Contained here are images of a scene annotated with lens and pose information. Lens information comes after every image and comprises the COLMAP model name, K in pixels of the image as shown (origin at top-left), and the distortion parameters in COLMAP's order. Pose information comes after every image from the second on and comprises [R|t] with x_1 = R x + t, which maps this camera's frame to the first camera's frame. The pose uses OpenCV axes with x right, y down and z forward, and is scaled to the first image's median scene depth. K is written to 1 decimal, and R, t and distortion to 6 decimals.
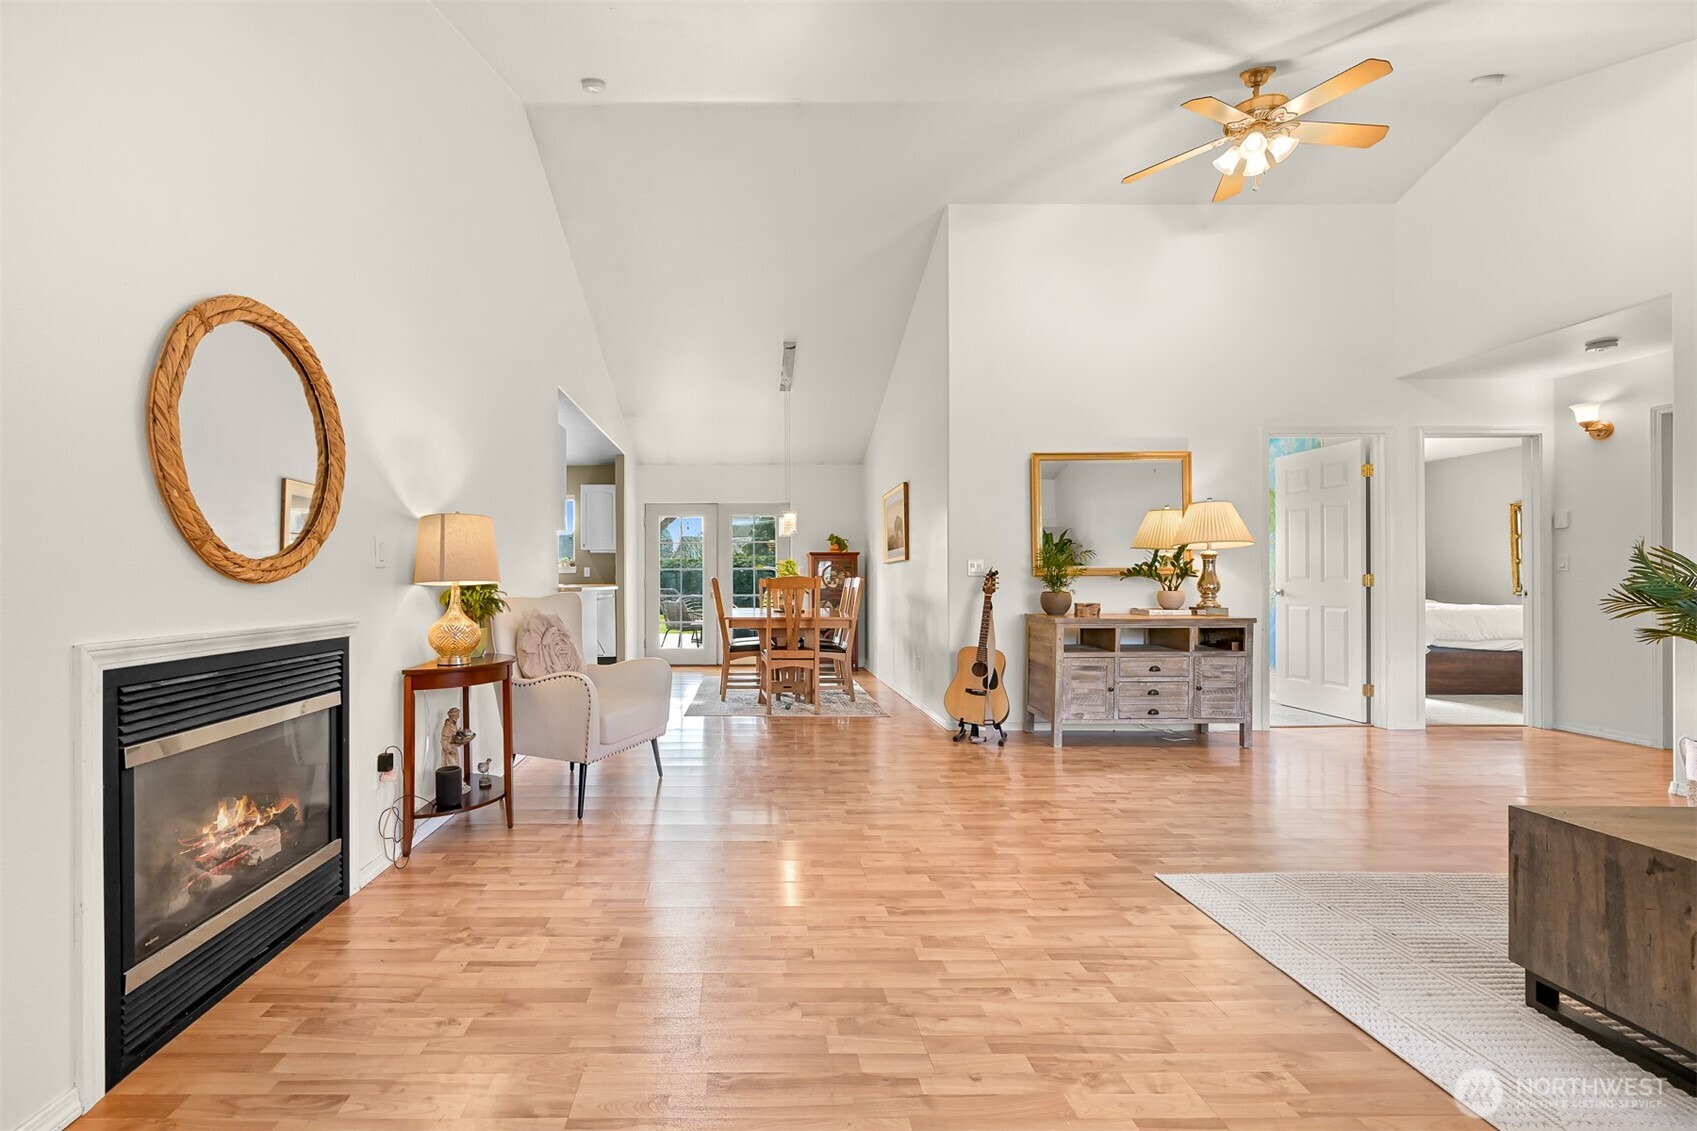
lens RADIAL K [[671.8, 0, 841.1], [0, 671.8, 575.7], [0, 0, 1]] dist [-0.002530, 0.000367]
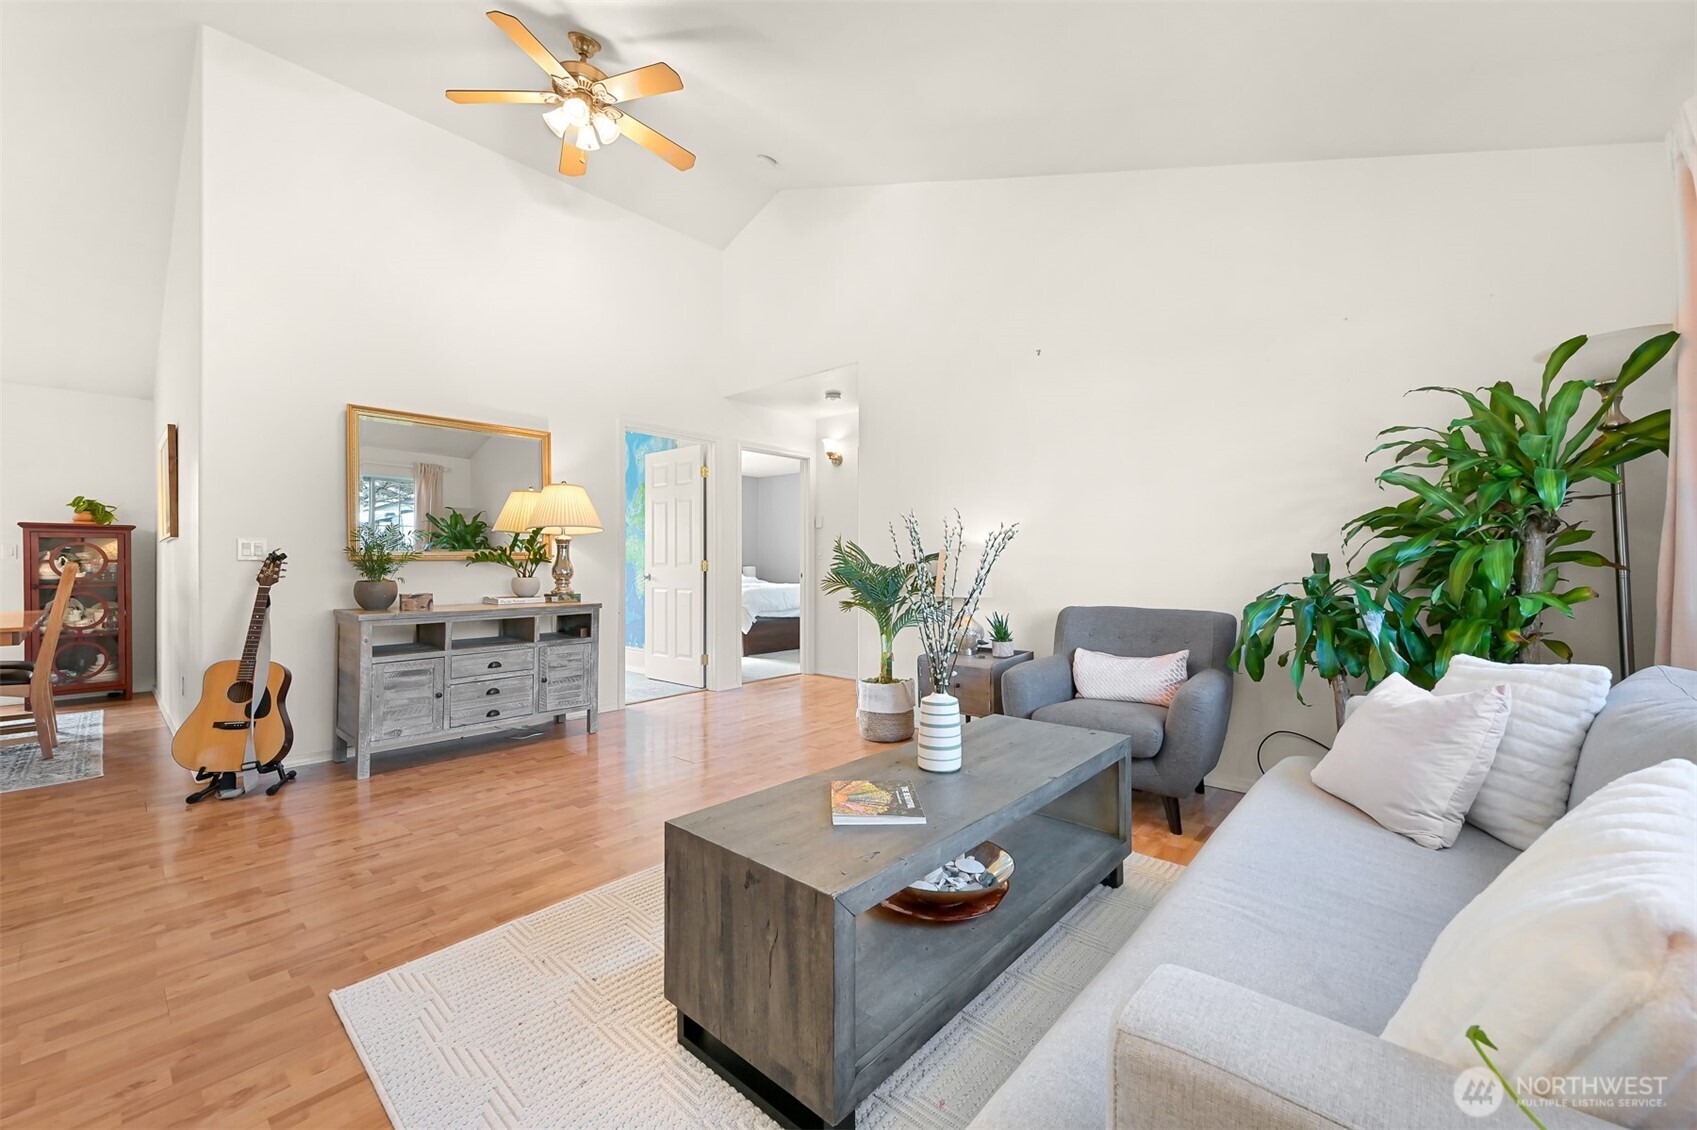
lens RADIAL K [[671.8, 0, 853.6], [0, 671.8, 560.8], [0, 0, 1]] dist [-0.002530, 0.000367]
pose [[0.656639, 0.003475, 0.754197, 0.099036], [-0.002953, 0.999994, -0.002037, 0.000076], [-0.754199, -0.000890, 0.656645, 0.046774]]
